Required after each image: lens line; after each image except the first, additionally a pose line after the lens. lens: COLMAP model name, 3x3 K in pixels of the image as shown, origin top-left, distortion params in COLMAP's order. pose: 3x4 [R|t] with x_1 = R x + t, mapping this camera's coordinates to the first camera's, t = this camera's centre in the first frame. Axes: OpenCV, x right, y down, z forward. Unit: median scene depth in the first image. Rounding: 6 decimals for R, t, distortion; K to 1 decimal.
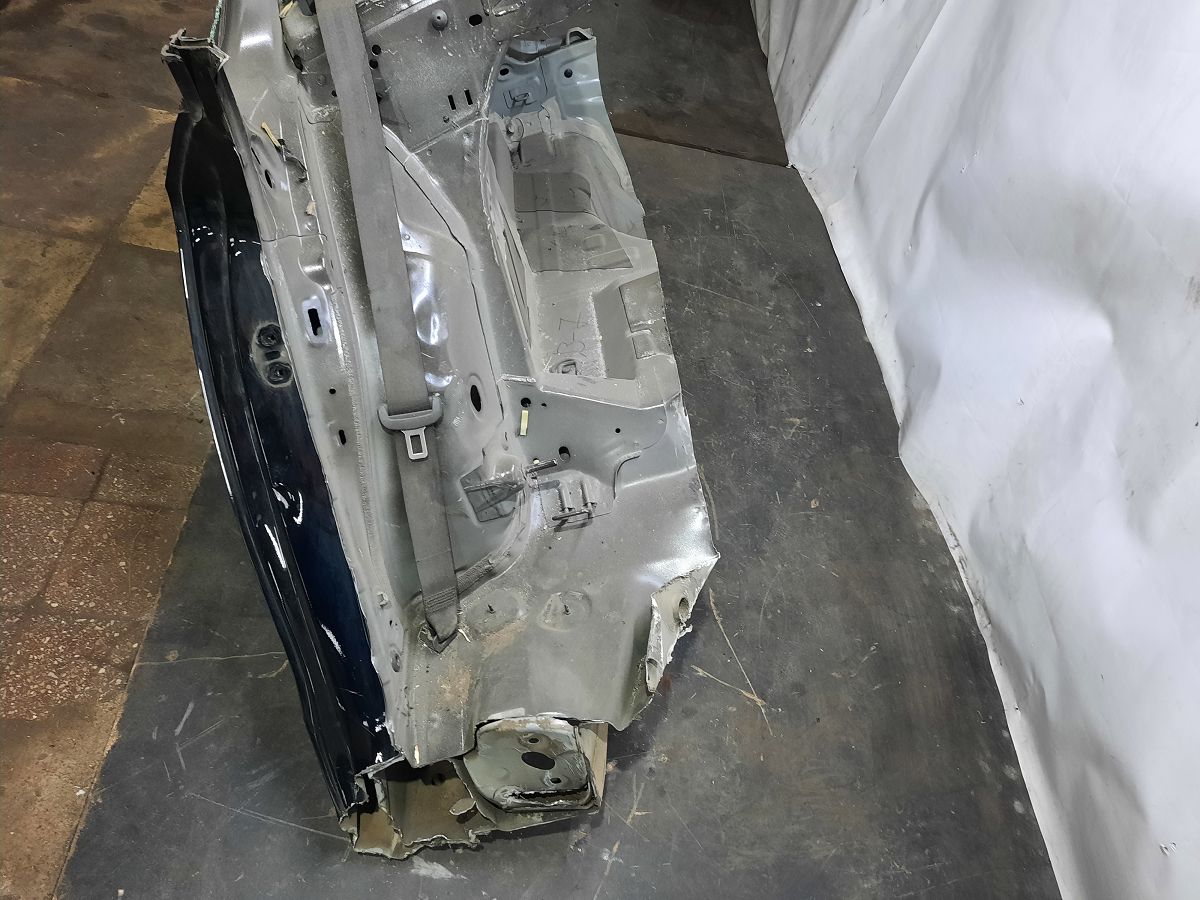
lens RADIAL K [[894.0, 0, 604.5], [0, 894.0, 447.4], [0, 0, 1]] dist [0.066032, -0.081557]
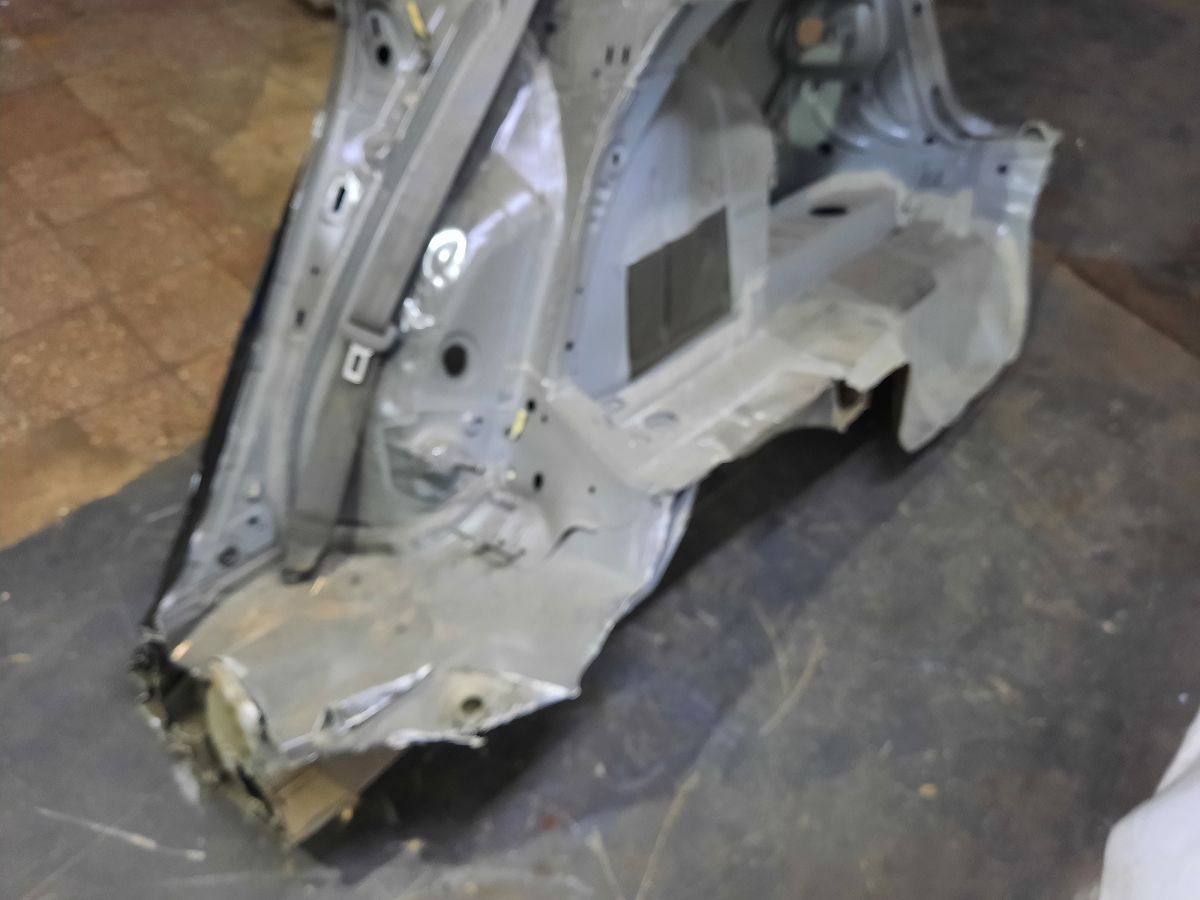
lens RADIAL K [[923.3, 0, 600.9], [0, 923.3, 443.1], [0, 0, 1]] dist [0.000090, -0.004574]
pose [[0.712229, 0.485693, -0.506787, 0.344781], [-0.531288, 0.844844, 0.063017, -0.092177], [0.458763, 0.224367, 0.859765, 0.242767]]
